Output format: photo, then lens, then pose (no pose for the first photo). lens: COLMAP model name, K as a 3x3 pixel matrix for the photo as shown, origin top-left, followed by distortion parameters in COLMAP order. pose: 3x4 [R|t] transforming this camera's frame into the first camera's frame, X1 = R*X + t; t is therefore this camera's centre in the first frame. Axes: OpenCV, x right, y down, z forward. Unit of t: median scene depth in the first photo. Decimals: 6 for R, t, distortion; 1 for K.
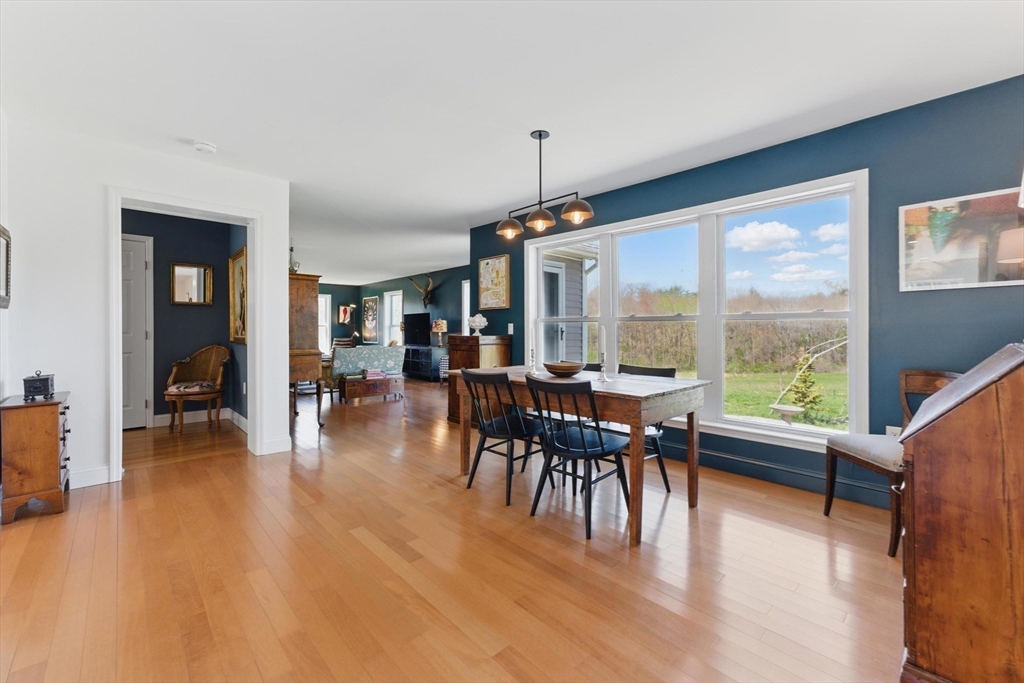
lens RADIAL K [[444.8, 0, 537.0], [0, 444.8, 328.1], [0, 0, 1]] dist [-0.000240, -0.000018]
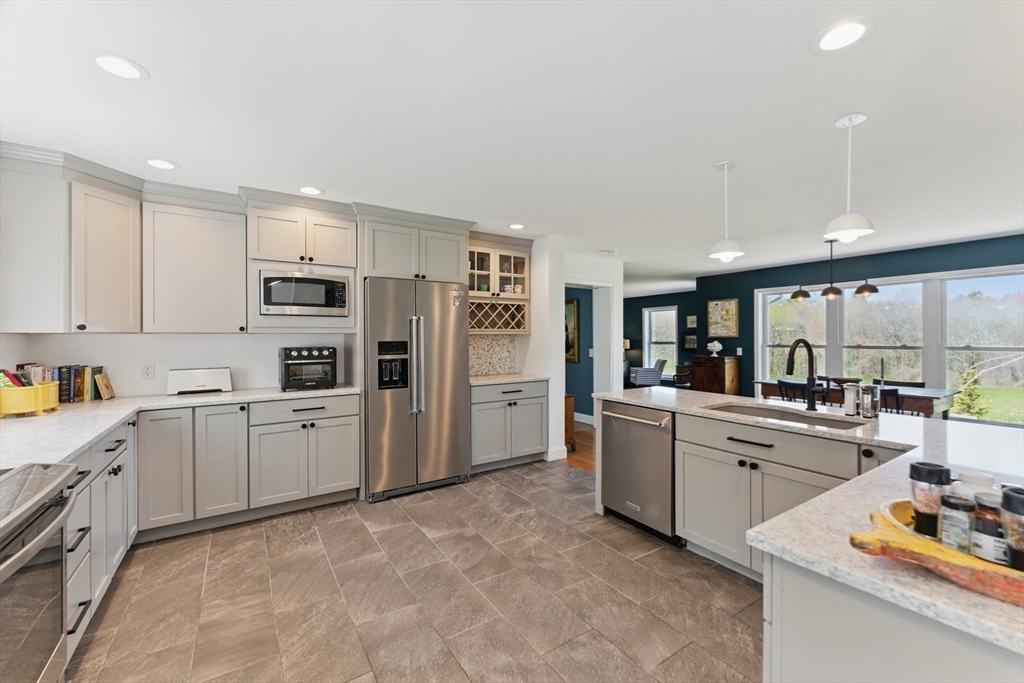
lens RADIAL K [[422.8, 0, 513.9], [0, 422.8, 333.4], [0, 0, 1]] dist [0.001190, 0.000217]
pose [[0.977389, -0.005579, -0.211378, -0.478330], [0.004272, 0.999969, -0.006640, -0.050384], [0.211408, 0.005586, 0.977382, -0.460329]]
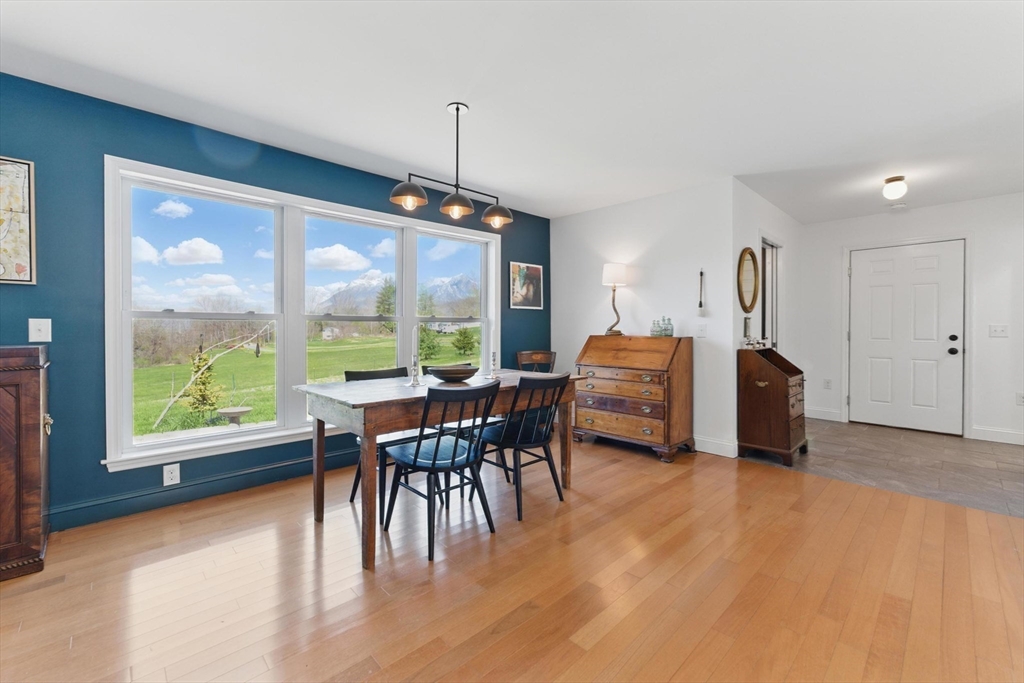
lens RADIAL K [[422.8, 0, 513.9], [0, 422.8, 333.4], [0, 0, 1]] dist [0.001190, 0.000217]
pose [[0.033509, -0.012226, 0.999364, -0.477663], [-0.003237, 0.999919, 0.012341, -0.002314], [-0.999433, -0.003648, 0.033466, 0.498762]]
